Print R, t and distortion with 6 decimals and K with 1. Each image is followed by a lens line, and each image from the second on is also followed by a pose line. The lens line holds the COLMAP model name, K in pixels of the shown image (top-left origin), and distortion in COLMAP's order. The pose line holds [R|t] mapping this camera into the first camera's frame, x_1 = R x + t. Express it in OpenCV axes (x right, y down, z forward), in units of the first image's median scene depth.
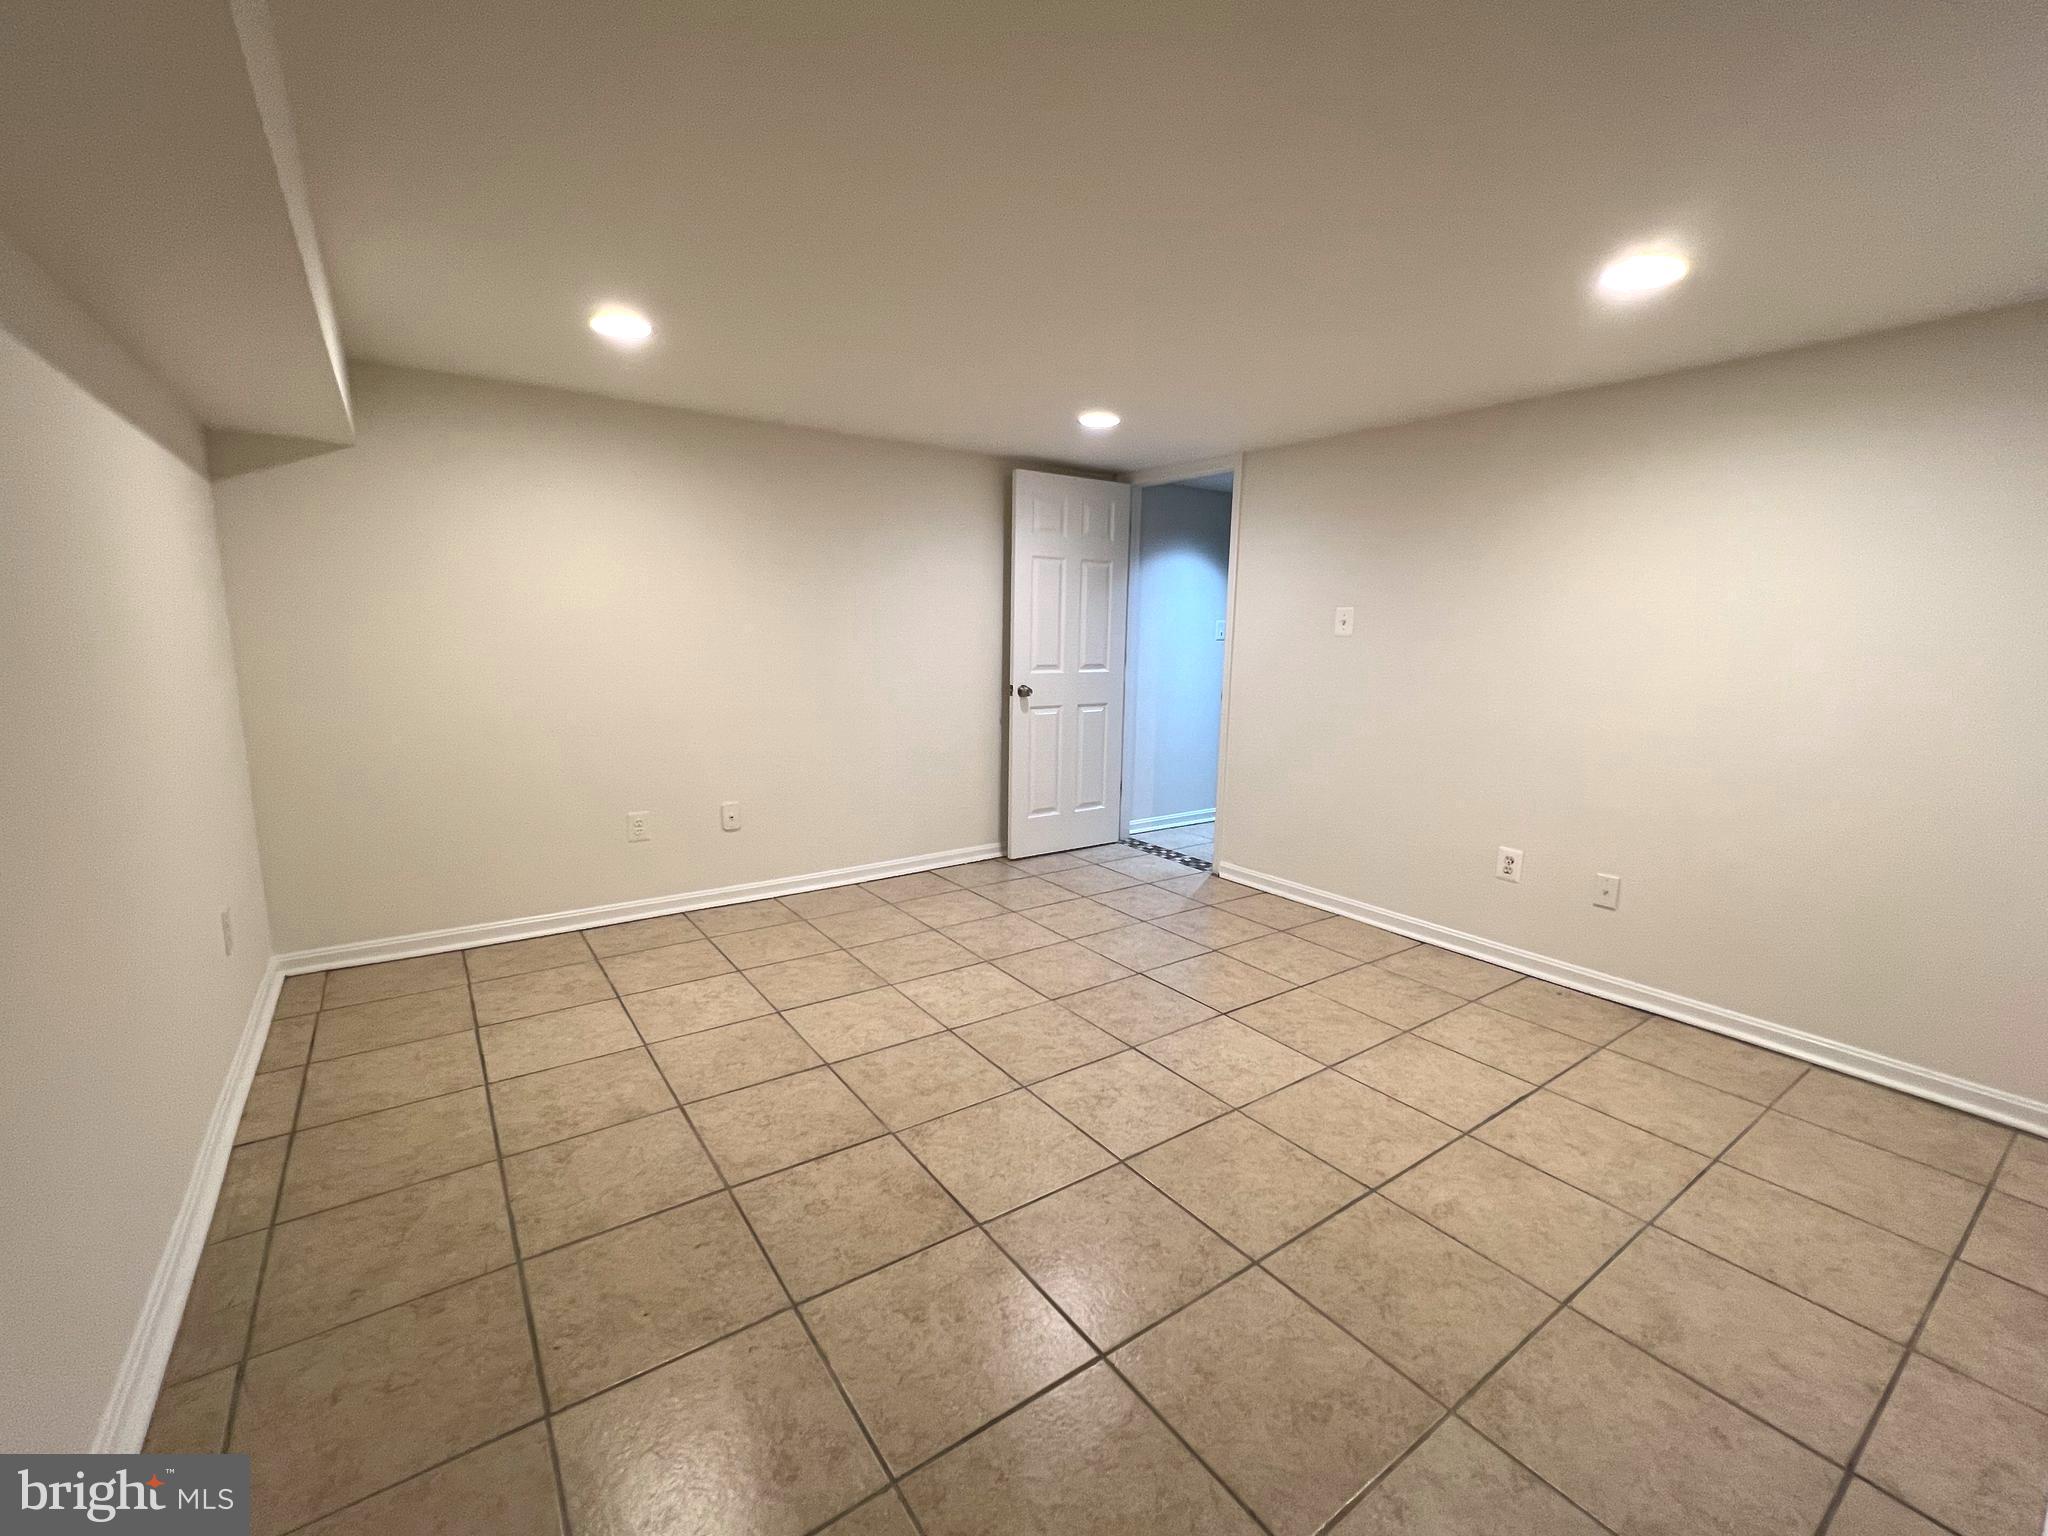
lens RADIAL K [[823.3, 0, 1024.0], [0, 823.3, 768.0], [0, 0, 1]] dist [-0.003083, 0.000545]
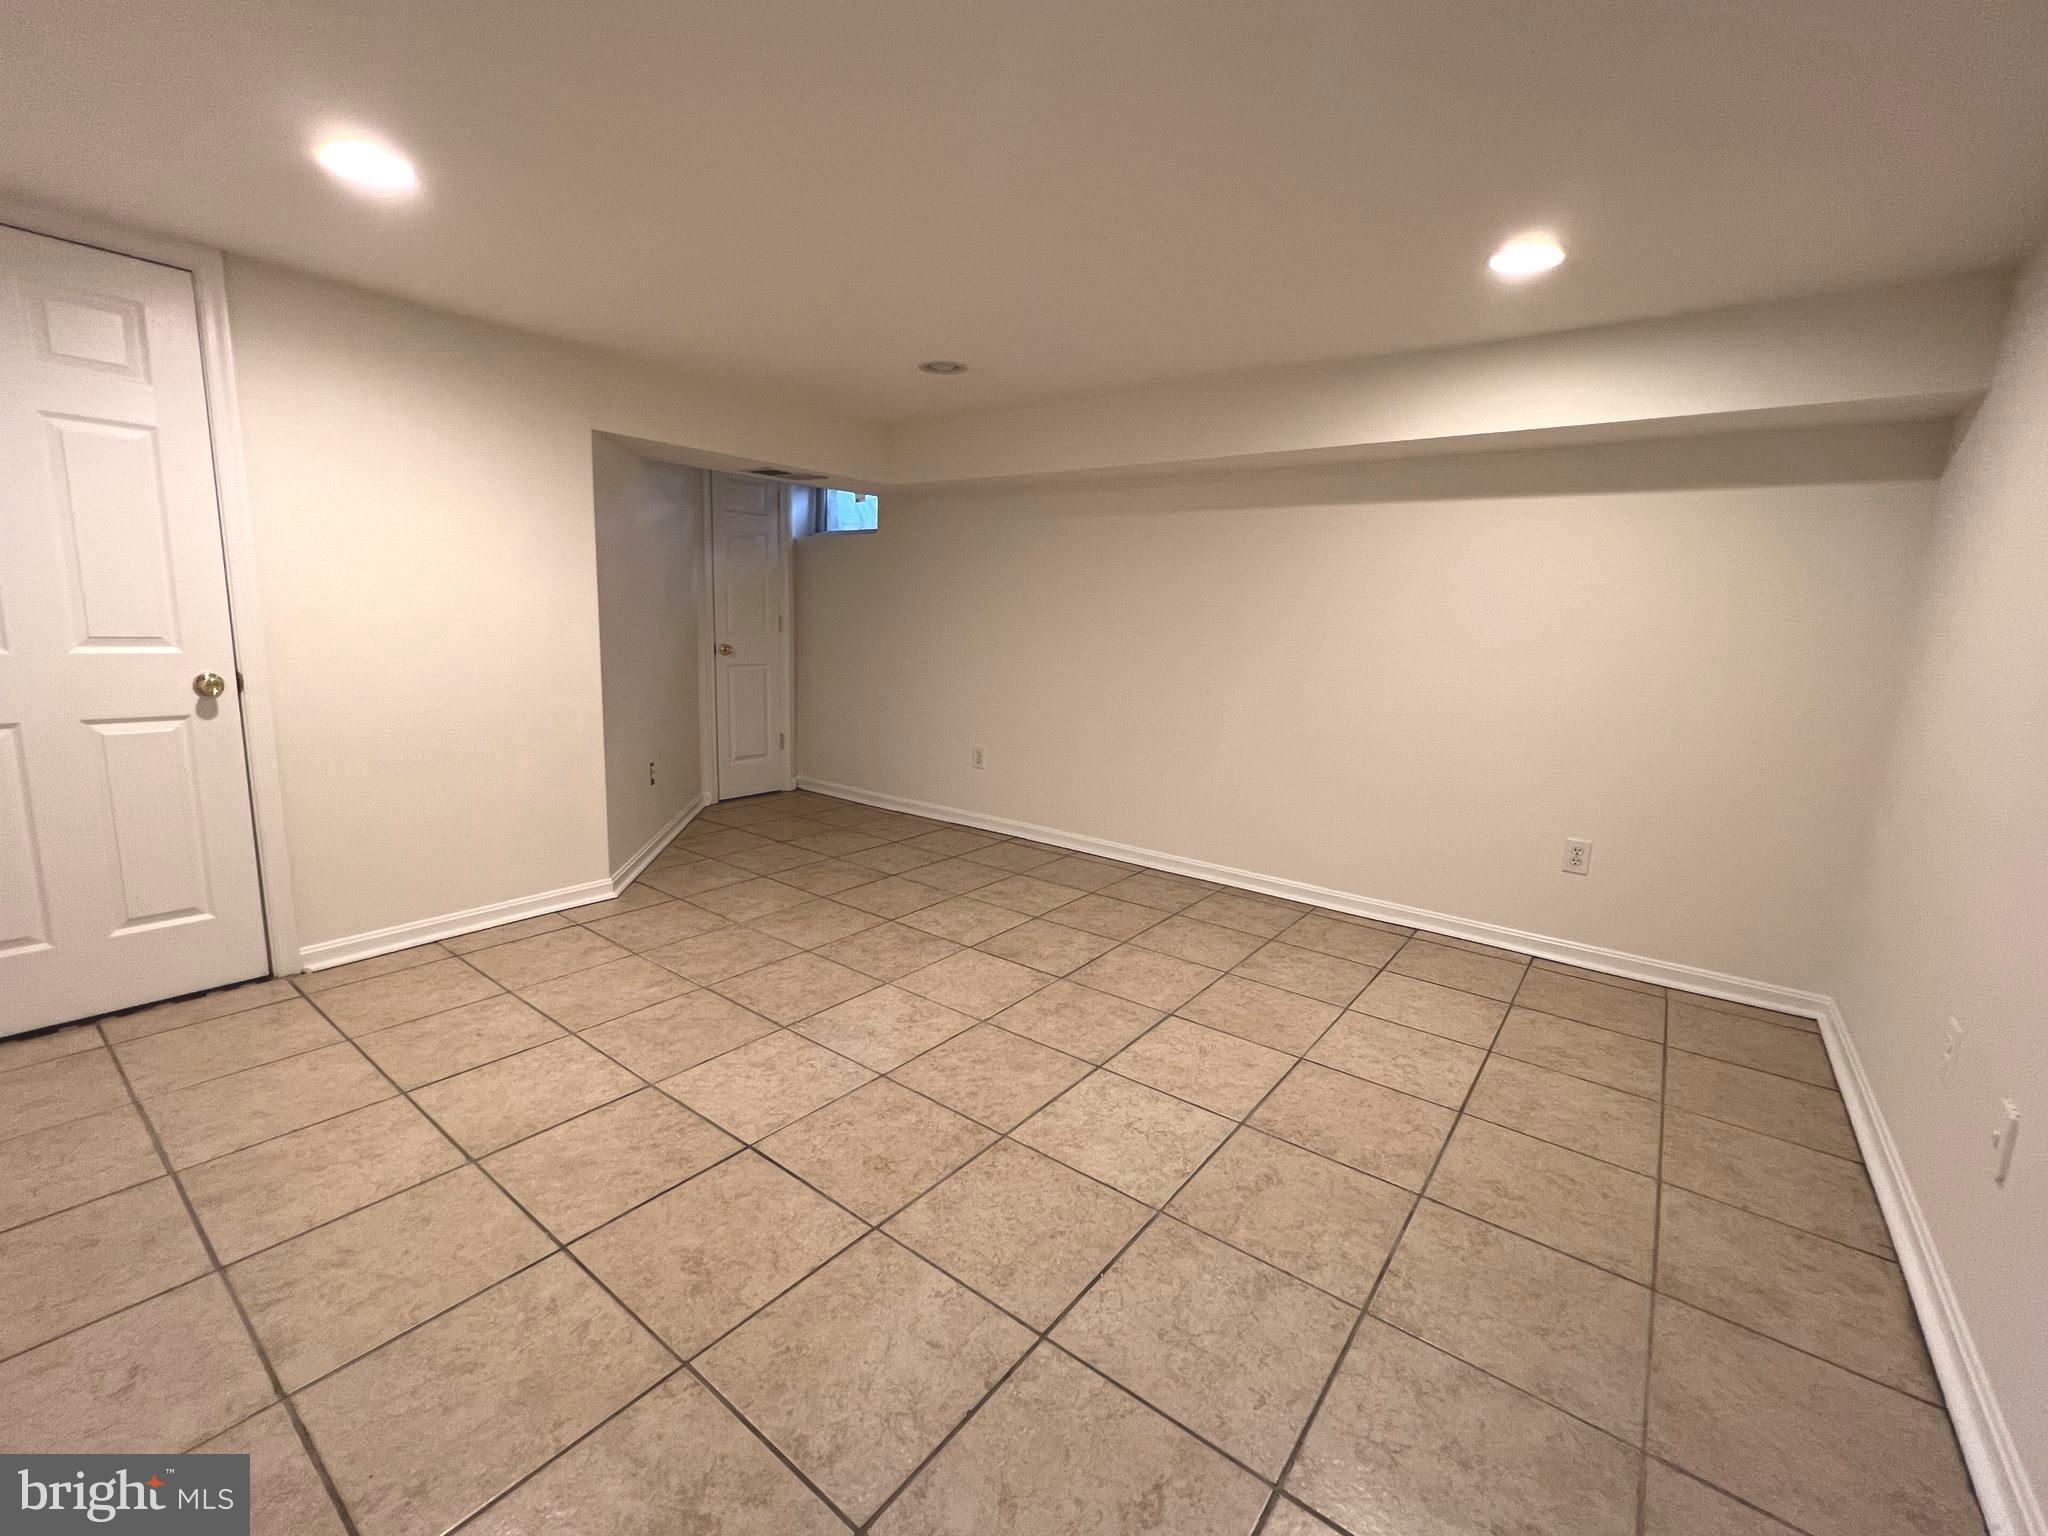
lens RADIAL K [[823.3, 0, 1024.0], [0, 823.3, 768.0], [0, 0, 1]] dist [-0.003083, 0.000545]
pose [[-0.949710, 0.008830, -0.313005, 0.260005], [-0.101345, 0.937132, 0.333935, -0.262192], [0.296276, 0.348863, -0.889109, 1.709221]]
